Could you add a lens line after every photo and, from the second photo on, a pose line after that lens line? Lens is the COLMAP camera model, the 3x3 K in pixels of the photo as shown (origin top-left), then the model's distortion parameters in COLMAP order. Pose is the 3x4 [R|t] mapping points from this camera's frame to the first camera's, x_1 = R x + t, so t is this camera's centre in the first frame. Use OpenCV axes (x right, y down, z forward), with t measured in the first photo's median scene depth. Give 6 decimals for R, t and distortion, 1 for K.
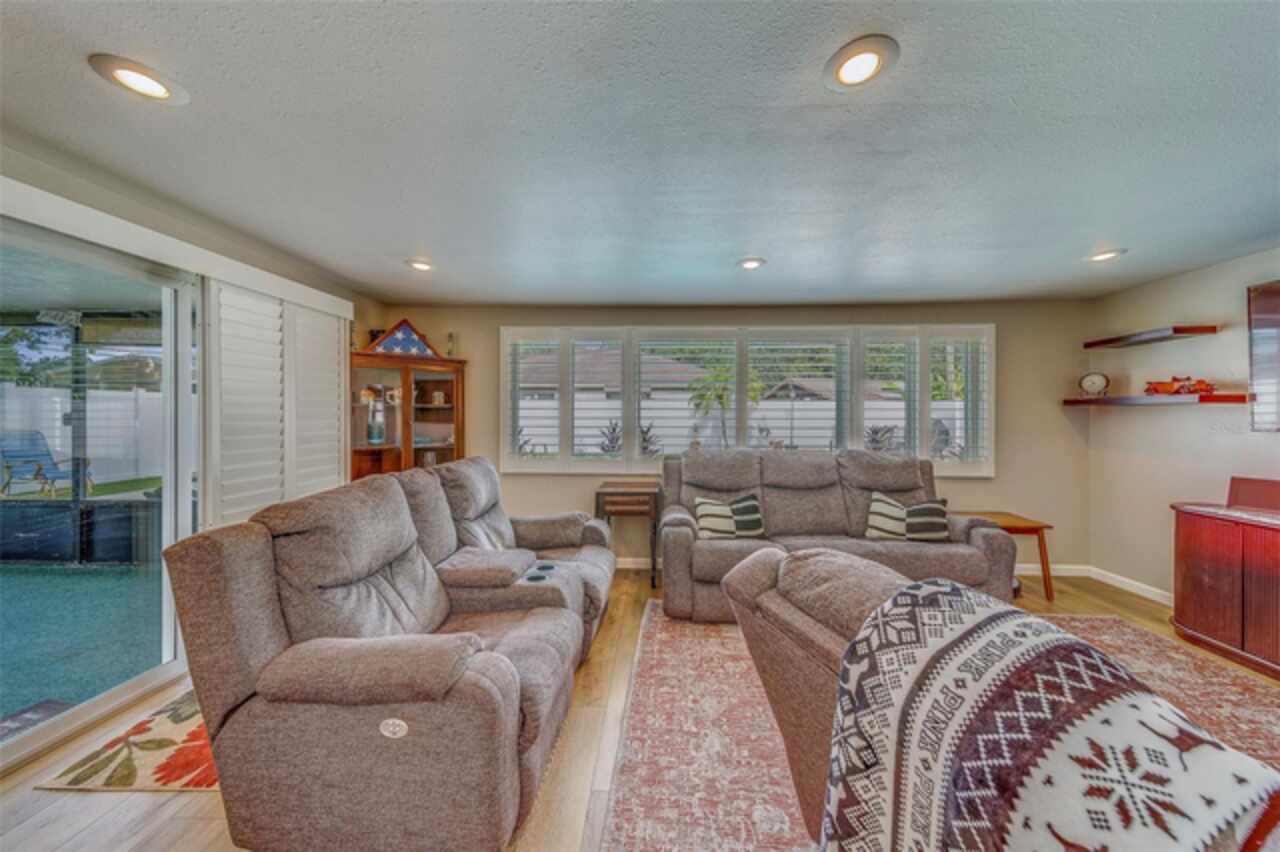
lens RADIAL K [[429.2, 0, 635.3], [0, 429.2, 417.5], [0, 0, 1]] dist [0.000043, -0.000063]
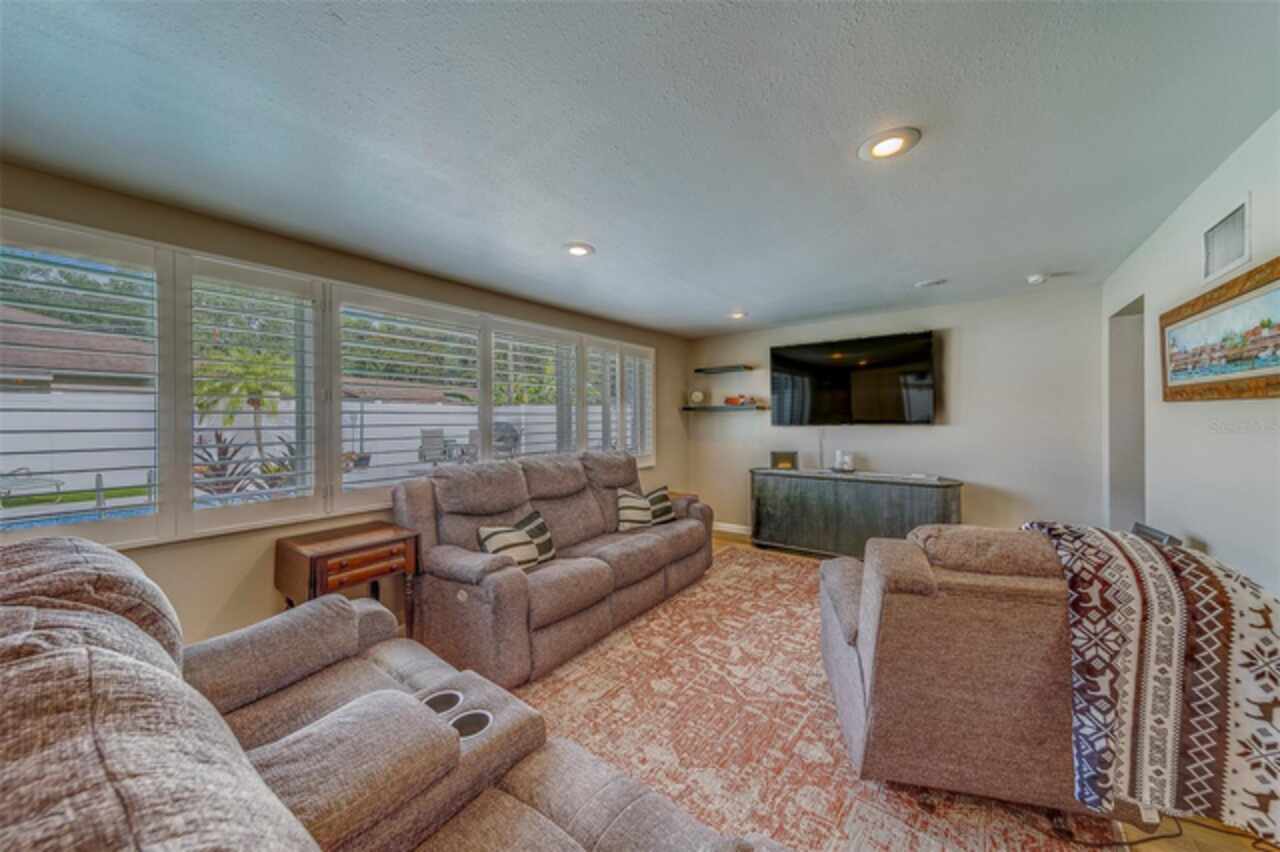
lens RADIAL K [[446.1, 0, 639.6], [0, 446.1, 420.7], [0, 0, 1]] dist [0.003116, 0.000060]
pose [[0.556933, -0.011173, 0.830482, -0.378952], [0.013252, 0.999902, 0.004565, -0.006051], [-0.830452, 0.008463, 0.557026, 0.332340]]
